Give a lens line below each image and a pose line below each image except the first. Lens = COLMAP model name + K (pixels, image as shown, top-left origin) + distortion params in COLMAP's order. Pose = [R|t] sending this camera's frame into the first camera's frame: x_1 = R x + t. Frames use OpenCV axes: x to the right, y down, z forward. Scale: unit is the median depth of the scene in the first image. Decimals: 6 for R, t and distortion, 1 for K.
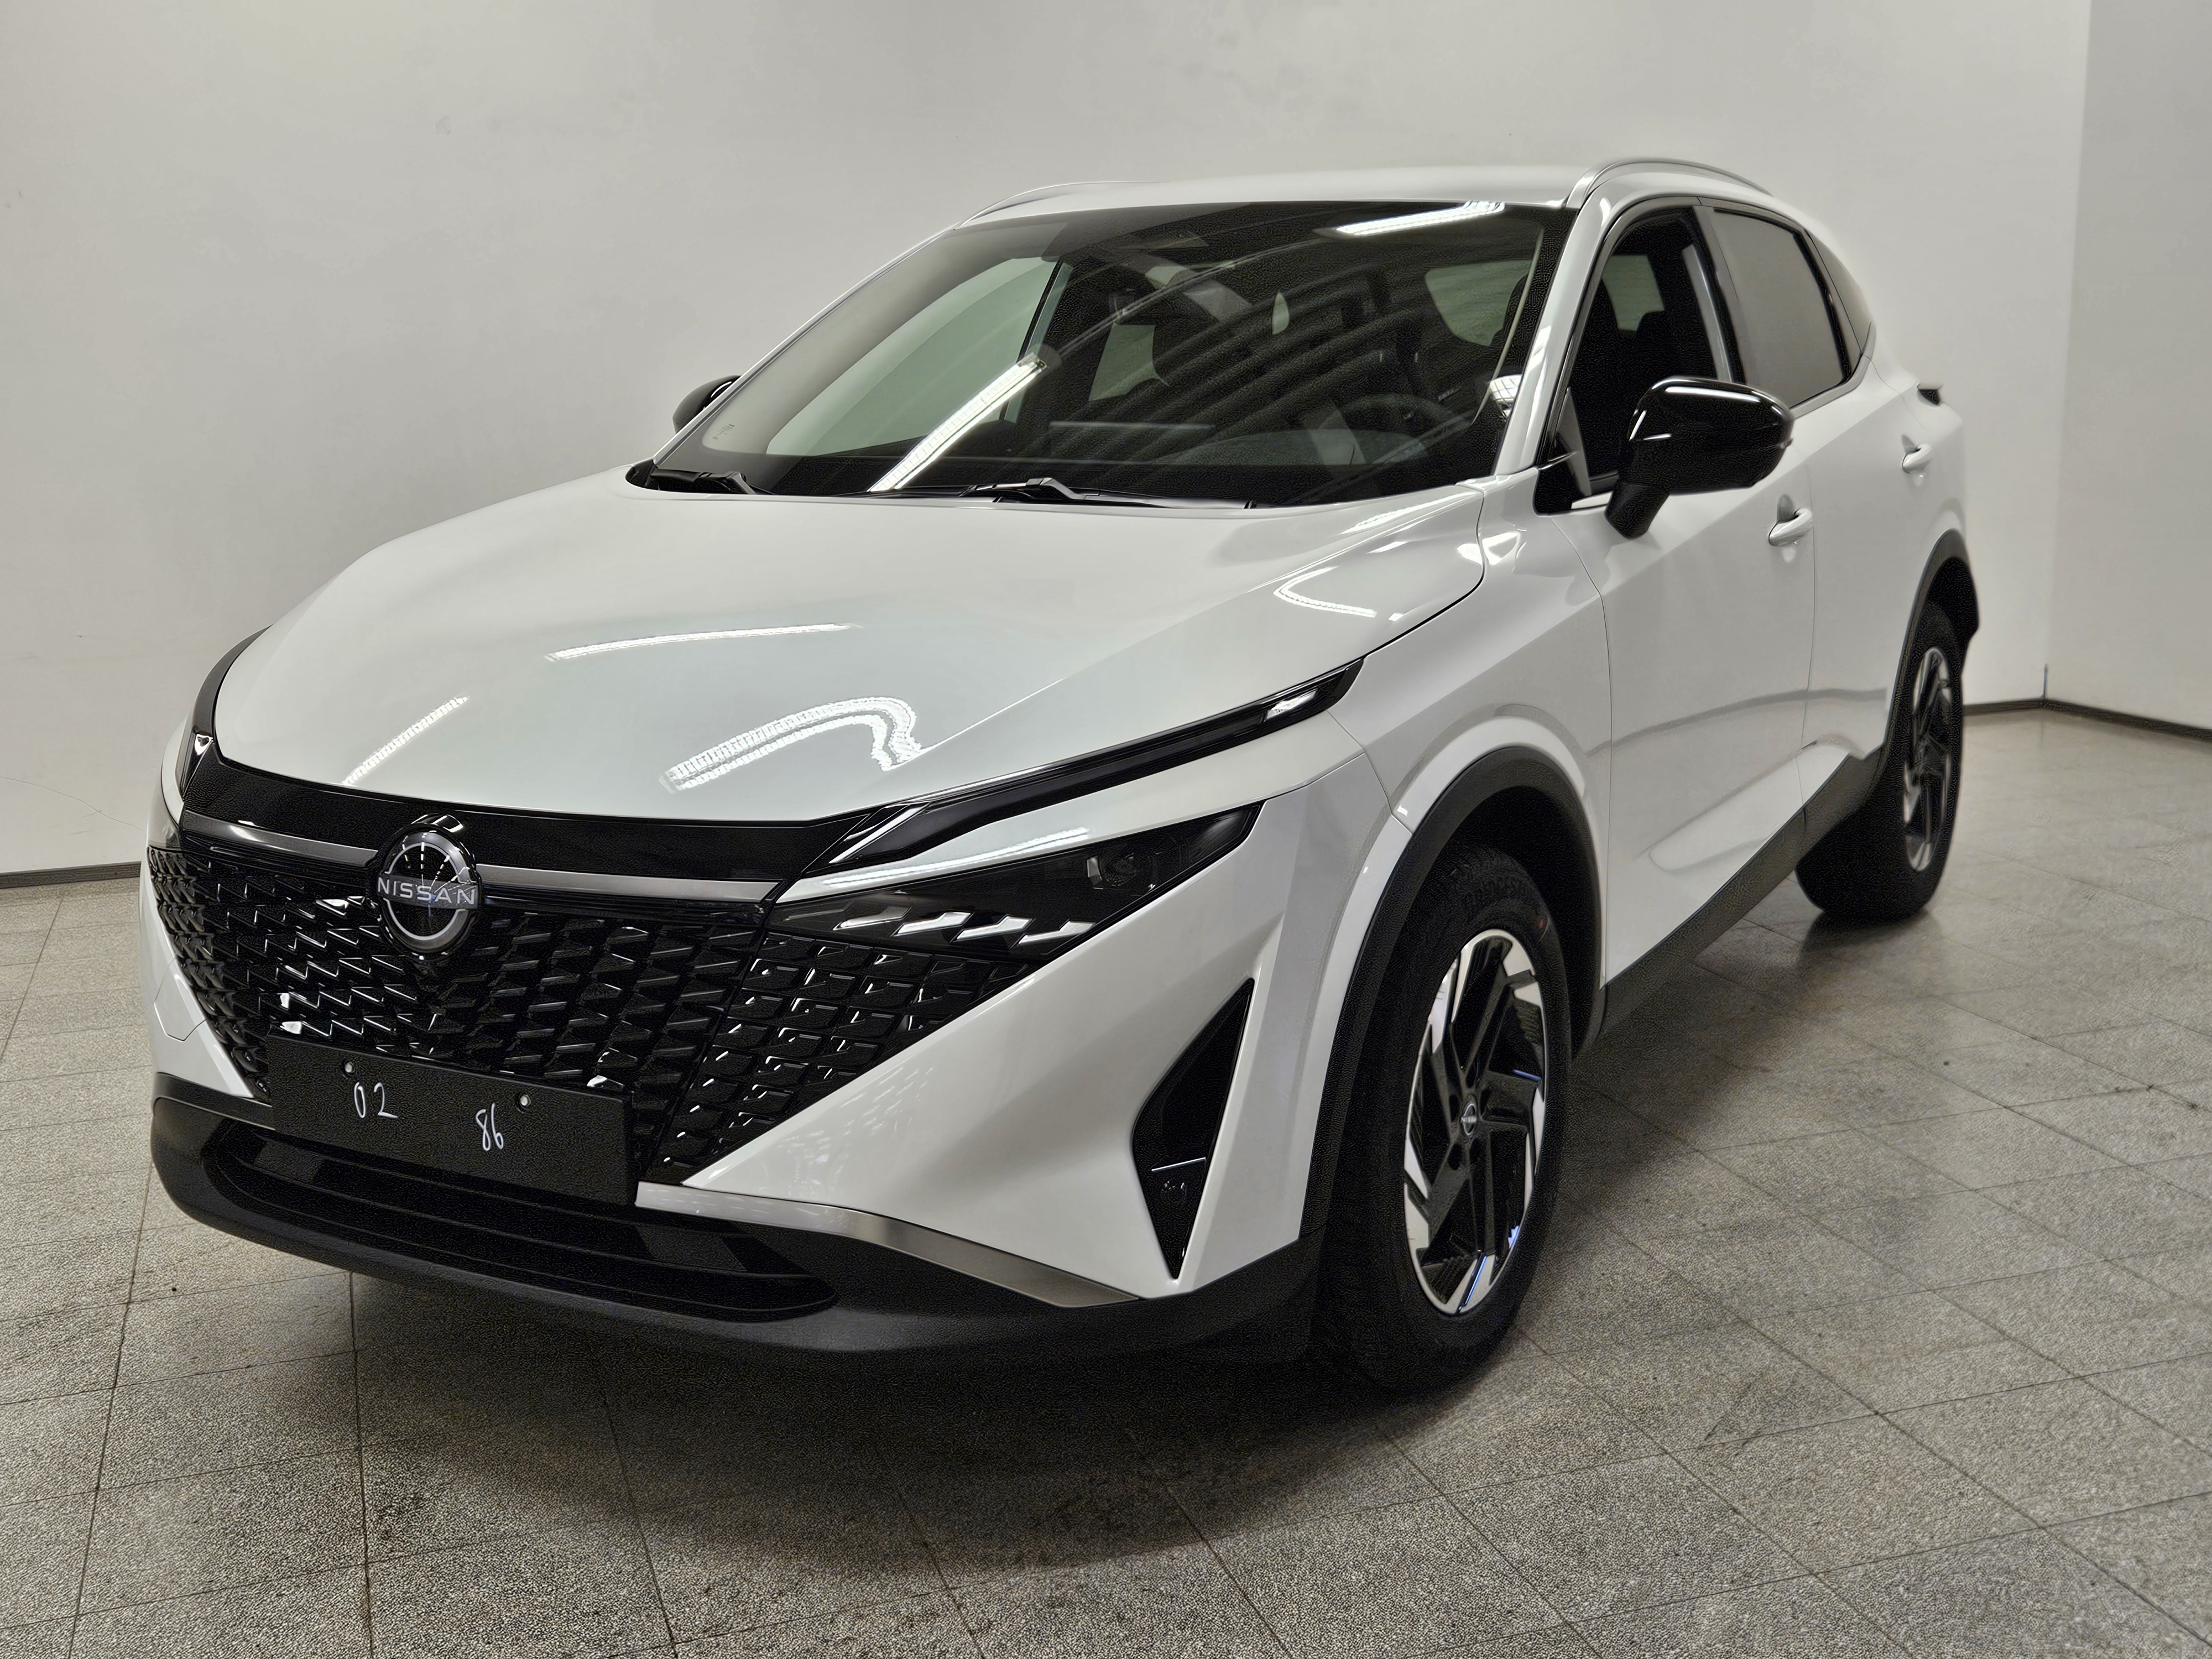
lens RADIAL K [[1454.2, 0, 1103.4], [0, 1454.2, 788.4], [0, 0, 1]] dist [0.054050, -0.007461]
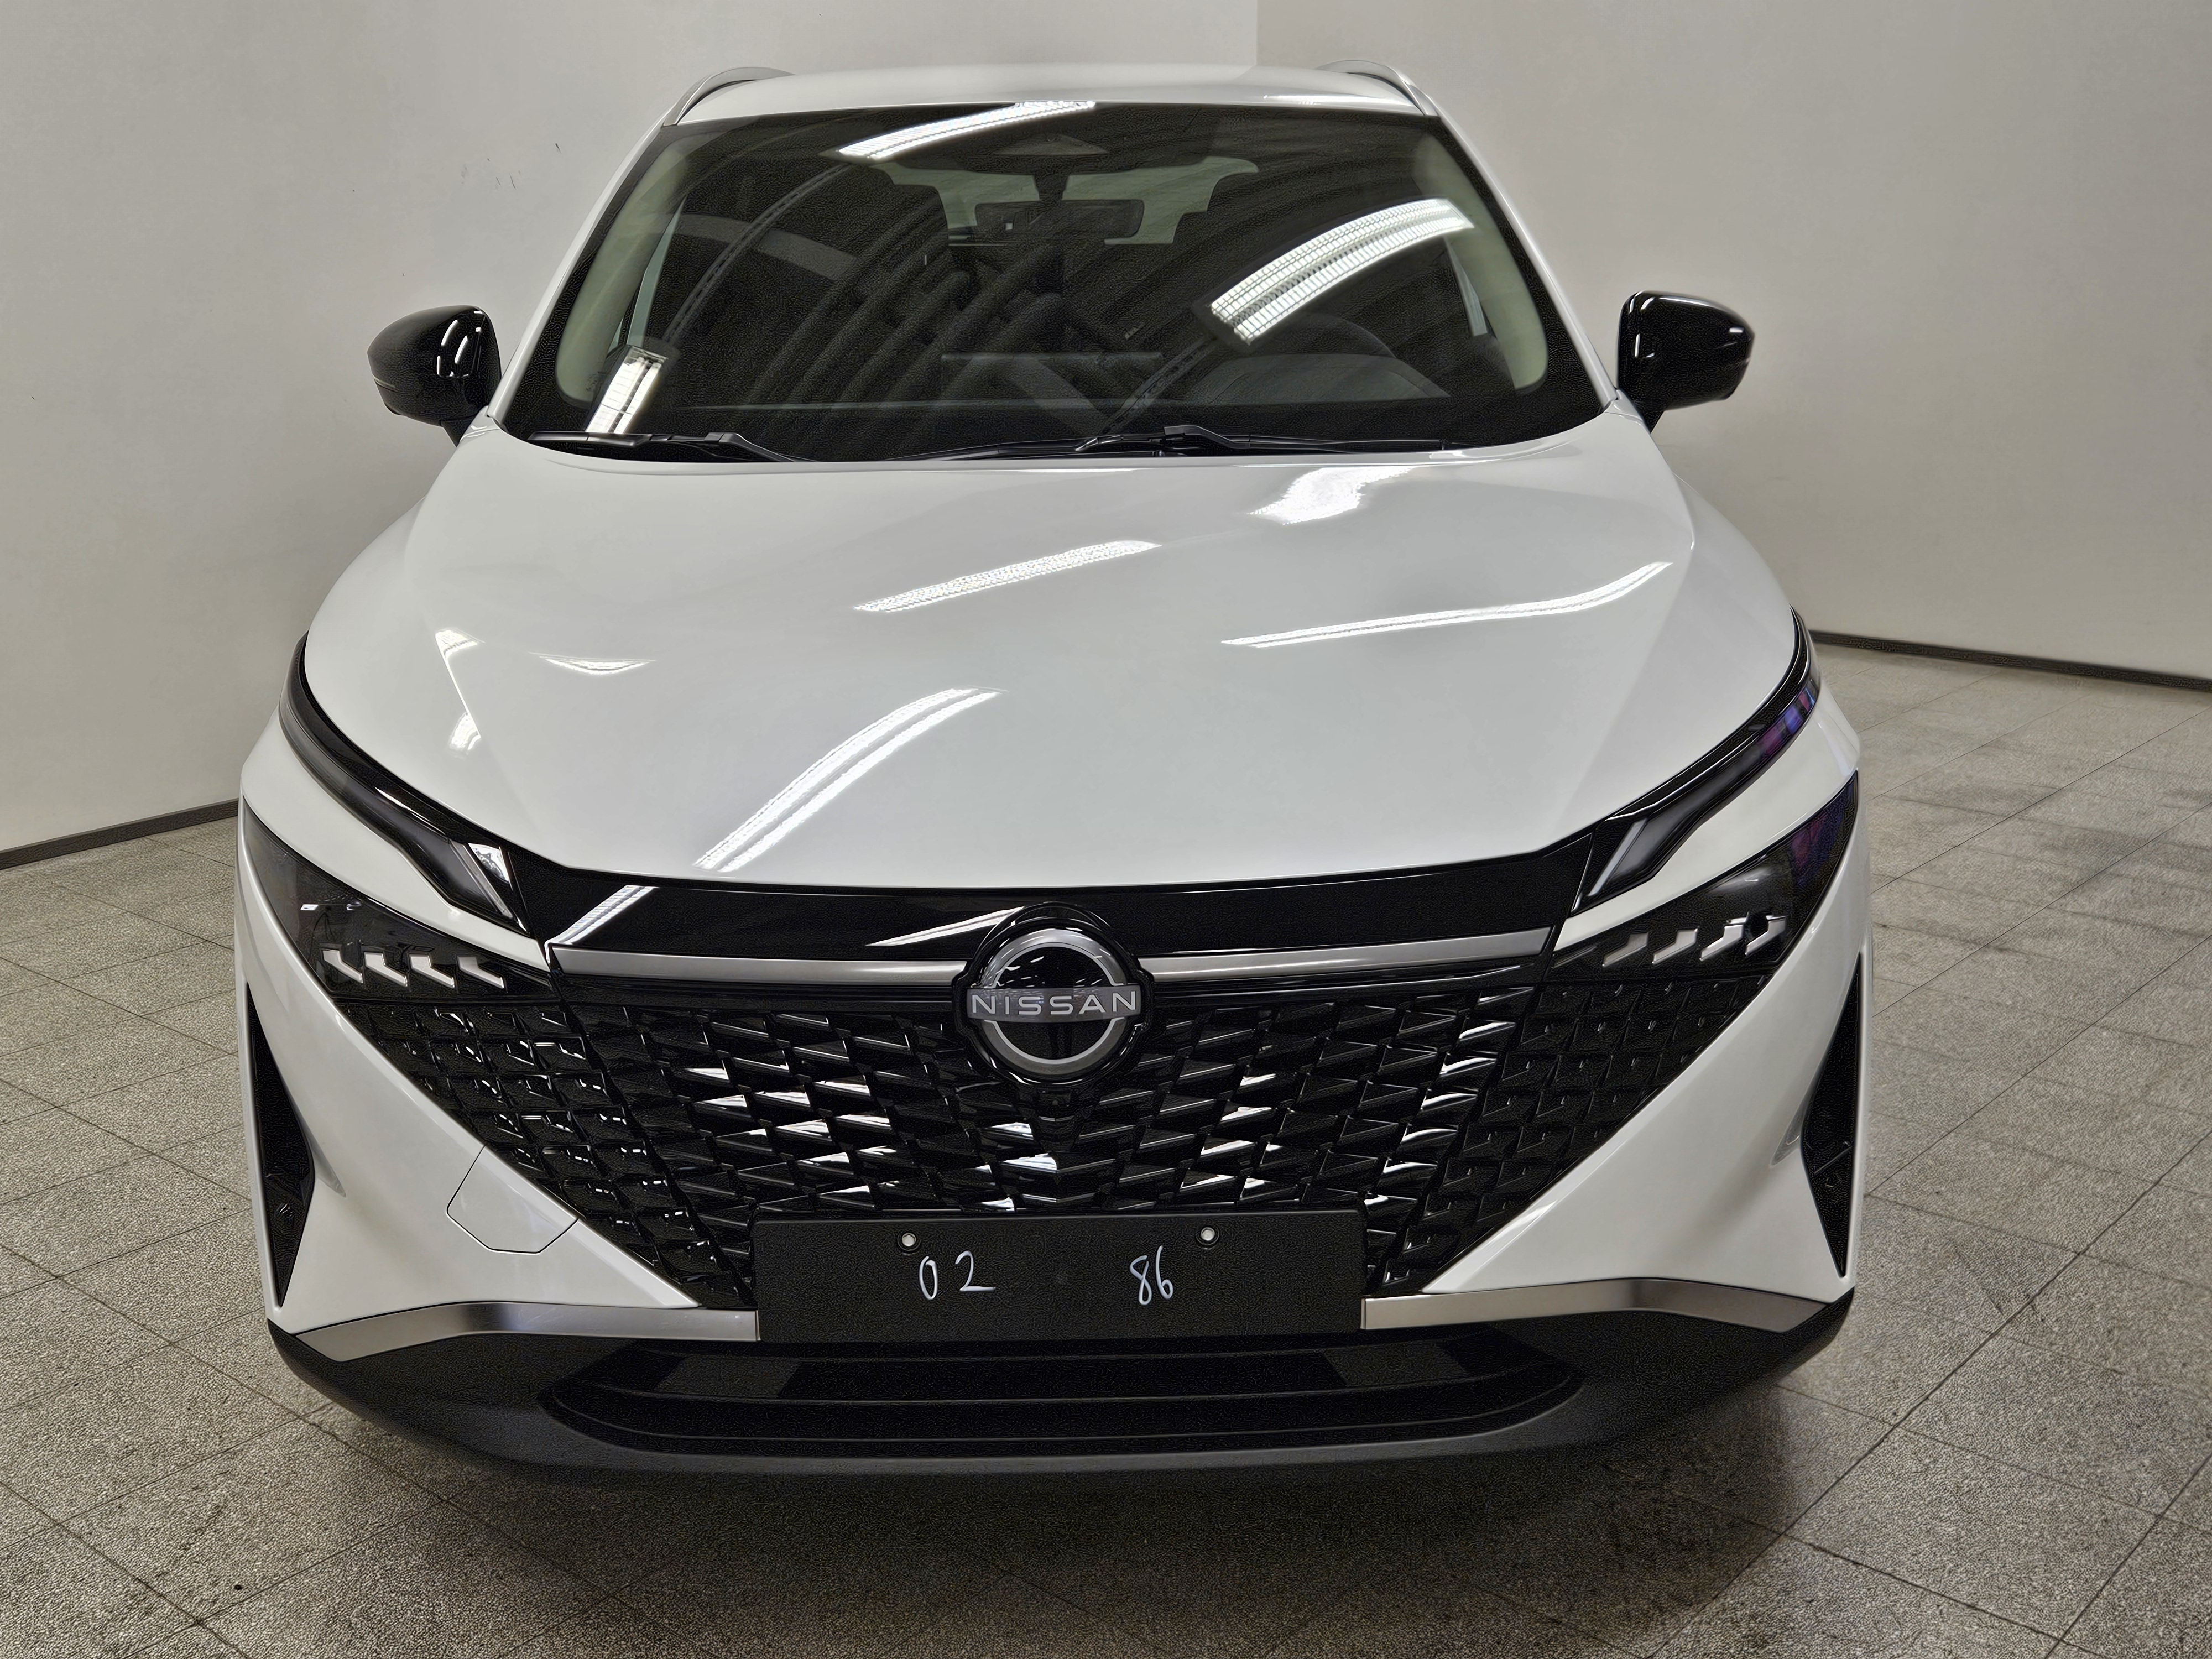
lens RADIAL K [[1503.5, 0, 1201.4], [0, 1503.5, 835.7], [0, 0, 1]] dist [0.063314, -0.007857]
pose [[0.937746, -0.127763, 0.322970, -0.632539], [0.108690, 0.991128, 0.076498, -0.072225], [-0.329878, -0.036632, 0.943313, 0.211185]]
